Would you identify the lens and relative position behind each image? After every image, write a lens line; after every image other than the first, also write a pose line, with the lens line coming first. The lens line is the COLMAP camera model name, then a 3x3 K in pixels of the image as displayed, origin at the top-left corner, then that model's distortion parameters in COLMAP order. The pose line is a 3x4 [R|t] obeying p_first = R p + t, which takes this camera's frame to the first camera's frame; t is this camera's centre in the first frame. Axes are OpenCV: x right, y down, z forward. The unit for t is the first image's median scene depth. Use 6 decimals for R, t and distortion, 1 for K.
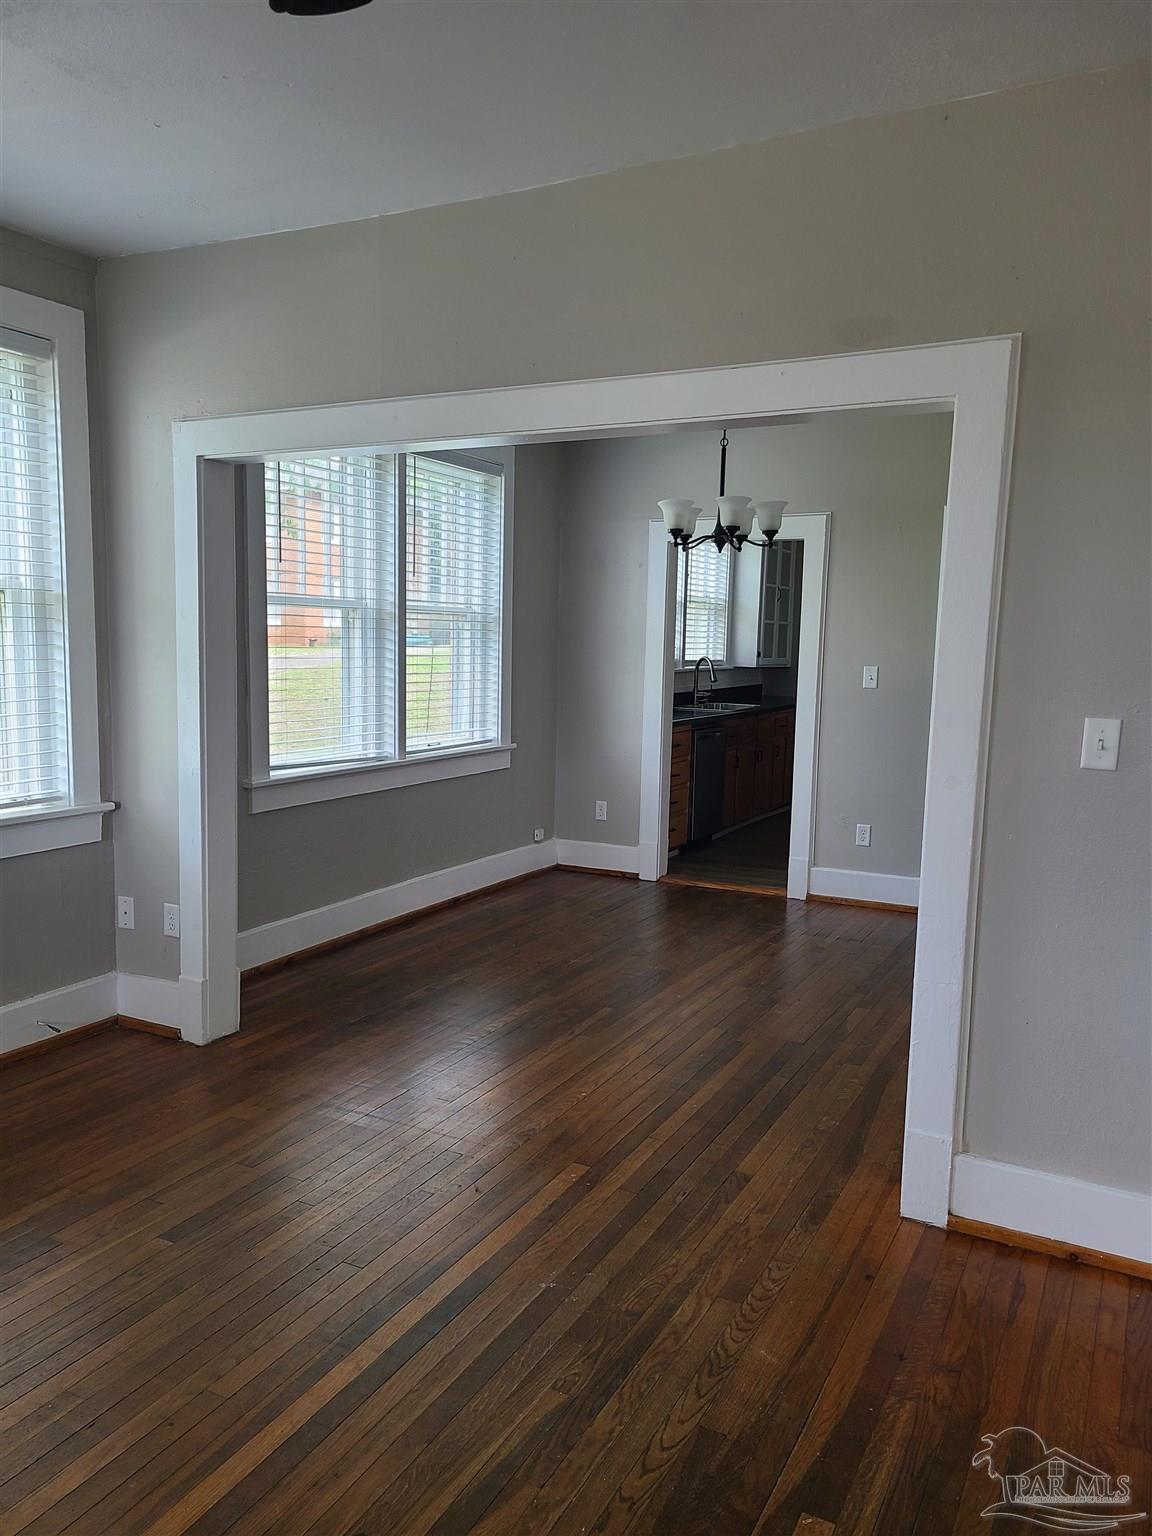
lens RADIAL K [[1176.4, 0, 582.2], [0, 1176.4, 789.5], [0, 0, 1]] dist [0.071094, -0.008785]
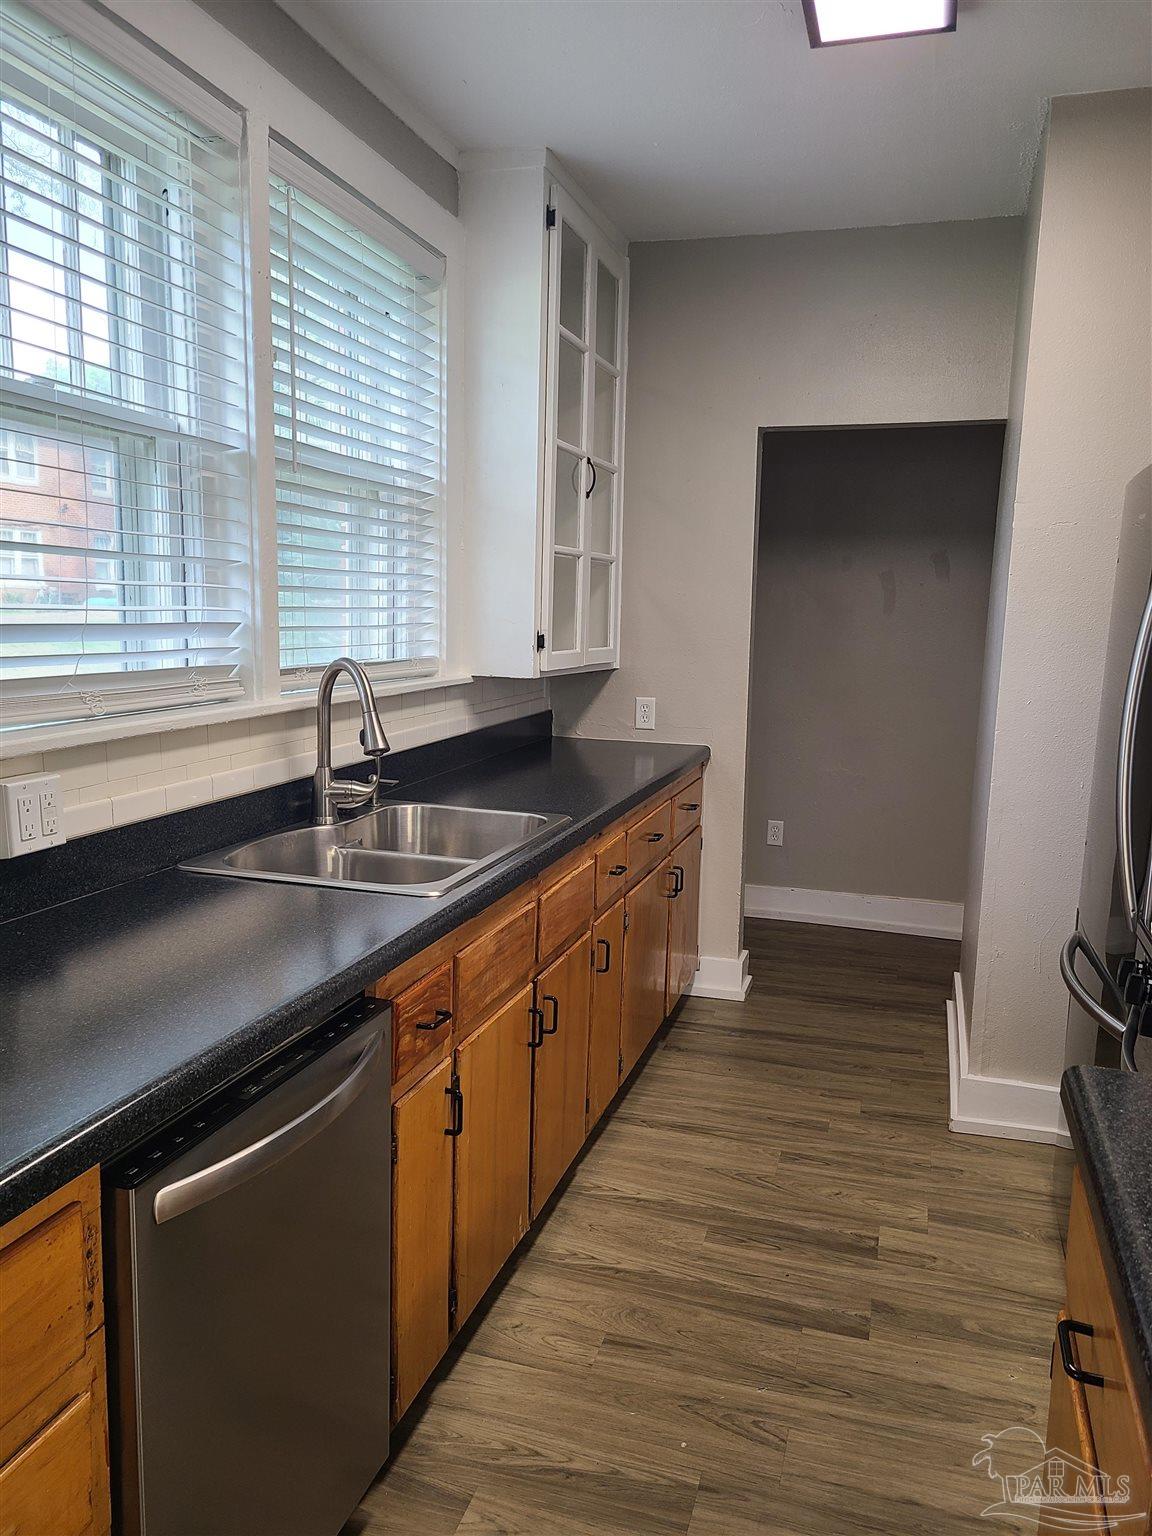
lens RADIAL K [[1176.4, 0, 573.2], [0, 1176.4, 771.5], [0, 0, 1]] dist [0.071094, -0.008785]
pose [[0.985754, -0.025935, 0.166185, 0.100377], [0.023028, 0.999547, 0.019394, -0.082237], [-0.166612, -0.015291, 0.985904, 0.655219]]
